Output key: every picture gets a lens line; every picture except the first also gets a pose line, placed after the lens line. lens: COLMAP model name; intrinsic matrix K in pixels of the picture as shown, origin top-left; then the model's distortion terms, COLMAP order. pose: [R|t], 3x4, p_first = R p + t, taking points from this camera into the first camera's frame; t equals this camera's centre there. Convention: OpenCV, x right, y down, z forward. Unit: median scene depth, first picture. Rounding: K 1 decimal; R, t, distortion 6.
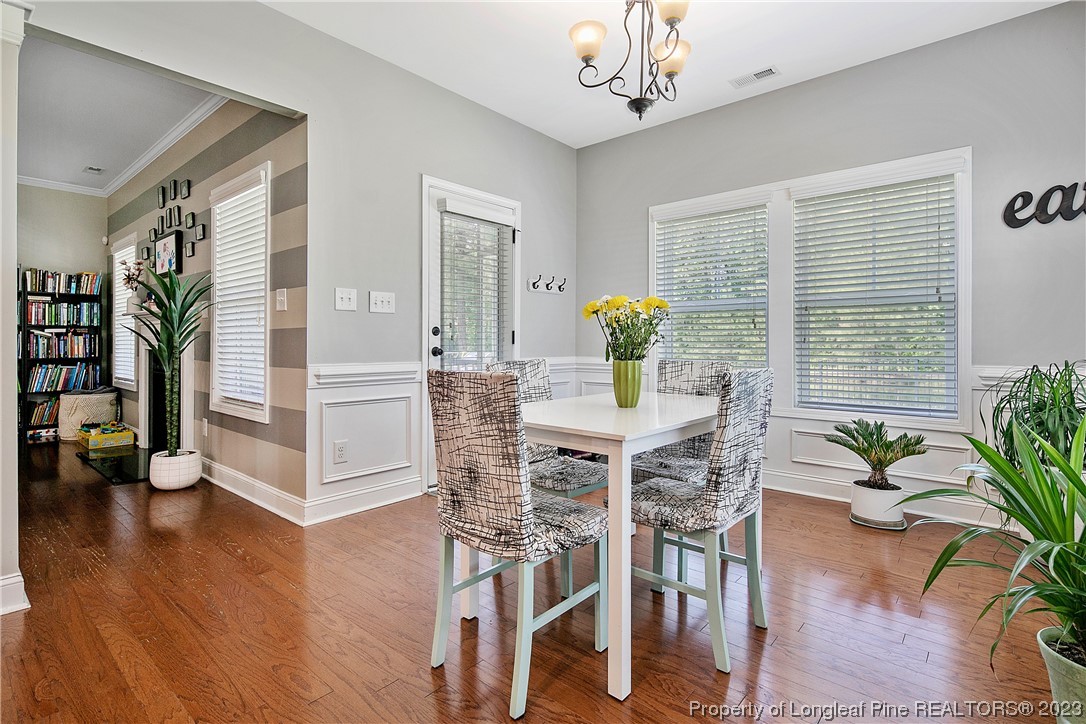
lens RADIAL K [[523.7, 0, 546.7], [0, 523.7, 342.9], [0, 0, 1]] dist [0.003610, -0.000605]
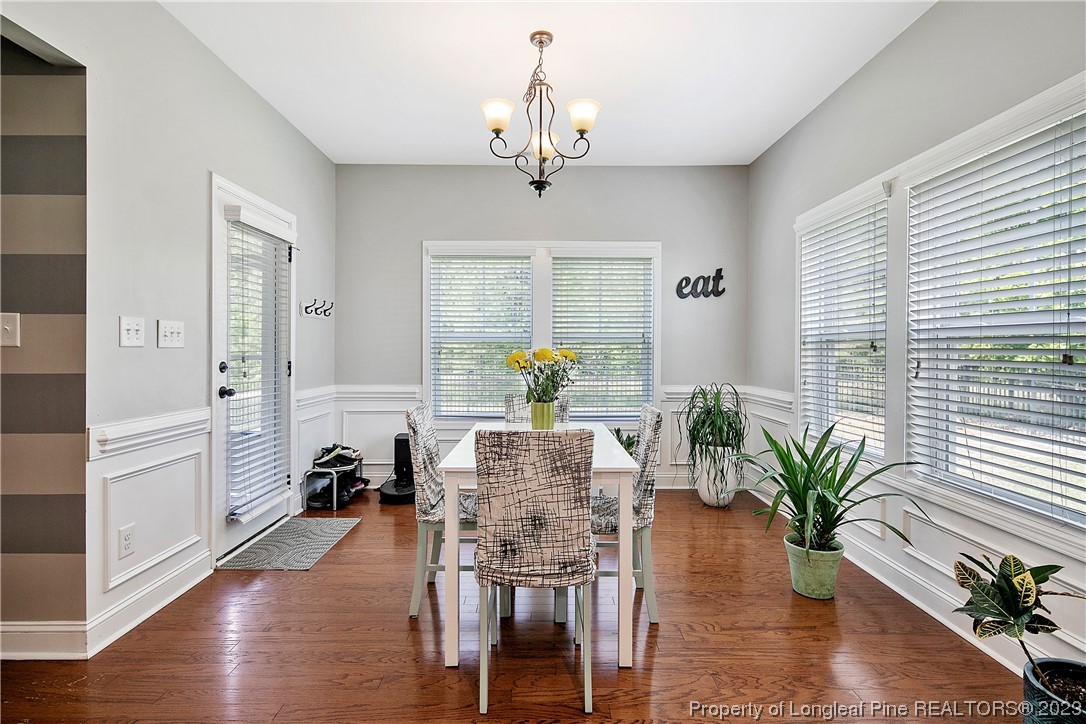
lens RADIAL K [[523.8, 0, 543.5], [0, 523.8, 353.6], [0, 0, 1]] dist [-0.001087, -0.000686]
pose [[0.754241, -0.004256, 0.656584, -0.486045], [-0.001365, 0.999967, 0.008050, -0.066574], [-0.656597, -0.006968, 0.754210, 0.081010]]
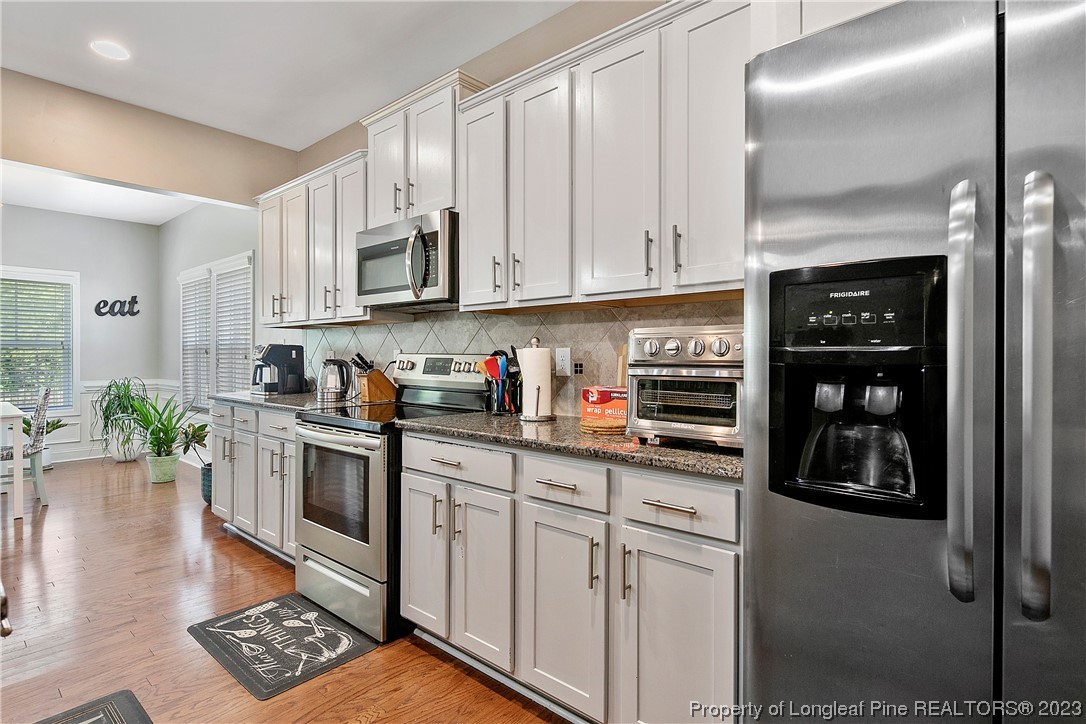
lens RADIAL K [[543.8, 0, 548.8], [0, 543.8, 354.8], [0, 0, 1]] dist [-0.001209, -0.000599]
pose [[0.005363, -0.002315, 0.999983, -1.362646], [0.001493, 0.999996, 0.002307, -0.065818], [-0.999985, 0.001481, 0.005366, -0.870943]]
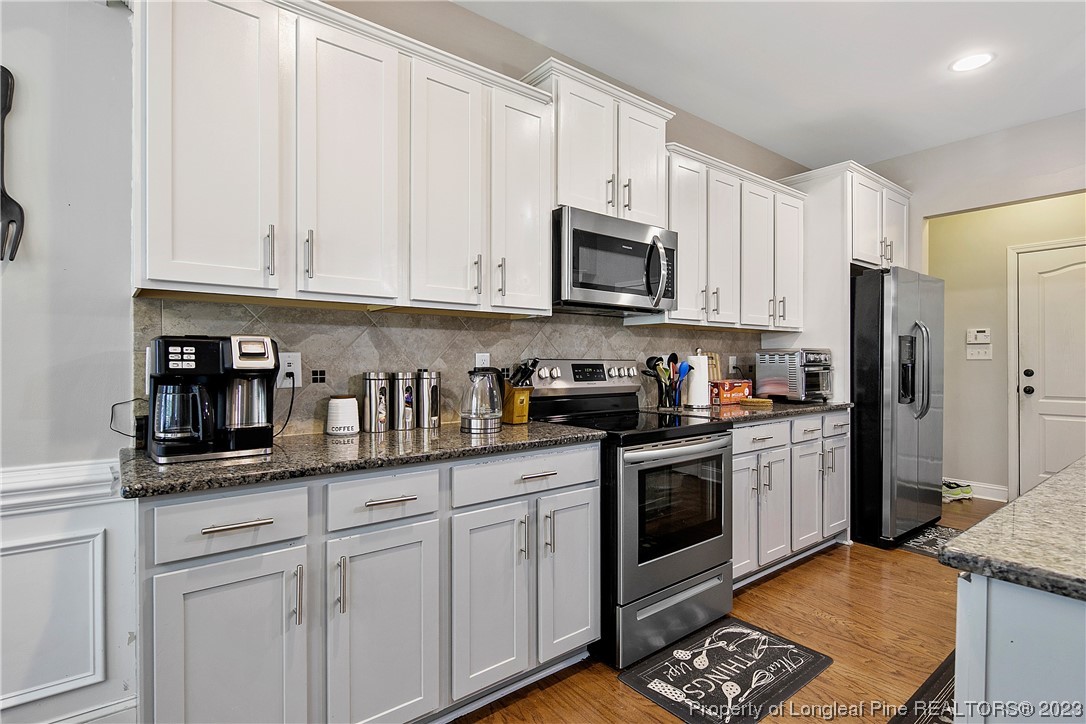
lens RADIAL K [[535.7, 0, 543.0], [0, 535.7, 362.0], [0, 0, 1]] dist [0.000750, -0.000791]
pose [[-0.980293, -0.005533, 0.197471, -0.411576], [-0.004242, 0.999967, 0.006959, -0.067538], [-0.197502, 0.005984, -0.980284, 0.350602]]
